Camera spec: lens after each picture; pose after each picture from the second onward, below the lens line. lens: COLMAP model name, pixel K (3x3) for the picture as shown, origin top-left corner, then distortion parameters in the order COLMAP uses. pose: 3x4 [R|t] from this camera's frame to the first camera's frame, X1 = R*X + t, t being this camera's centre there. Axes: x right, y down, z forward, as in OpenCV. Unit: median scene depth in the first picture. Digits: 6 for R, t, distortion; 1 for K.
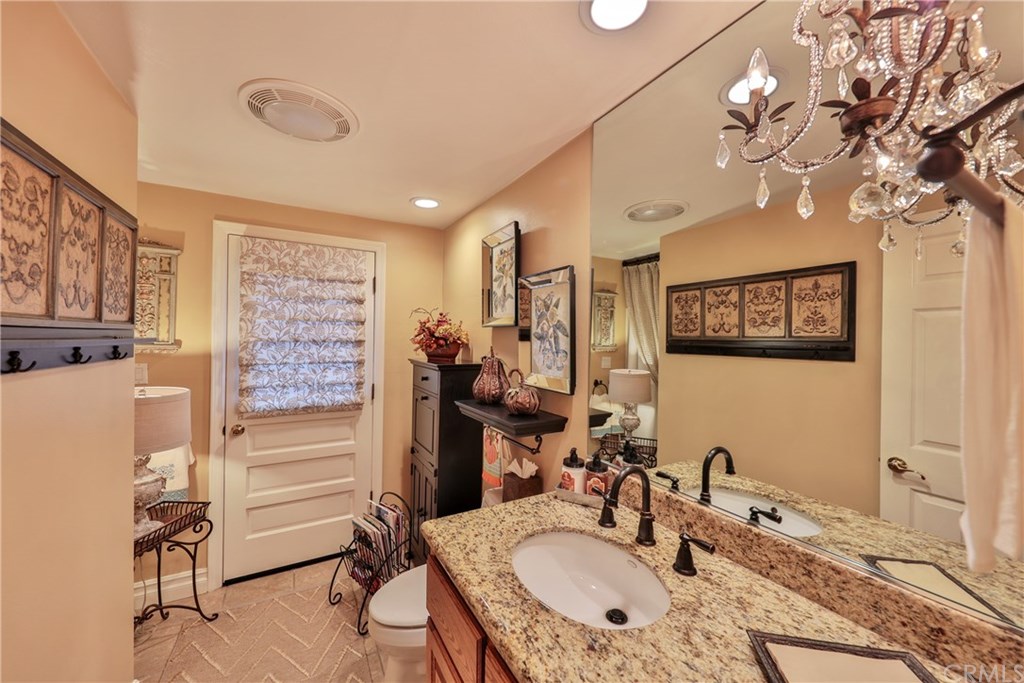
lens RADIAL K [[381.5, 0, 512.3], [0, 381.5, 336.0], [0, 0, 1]] dist [-0.001501, -0.000021]
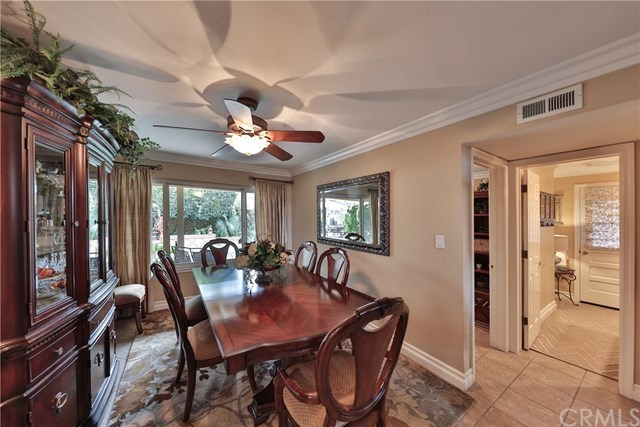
lens RADIAL K [[218.1, 0, 320.4], [0, 218.1, 216.6], [0, 0, 1]] dist [0.000155, -0.000022]
pose [[0.046071, -0.013966, -0.998841, 0.929813], [0.004056, 0.999897, -0.013793, -0.022637], [0.998930, -0.003416, 0.046123, -1.197419]]
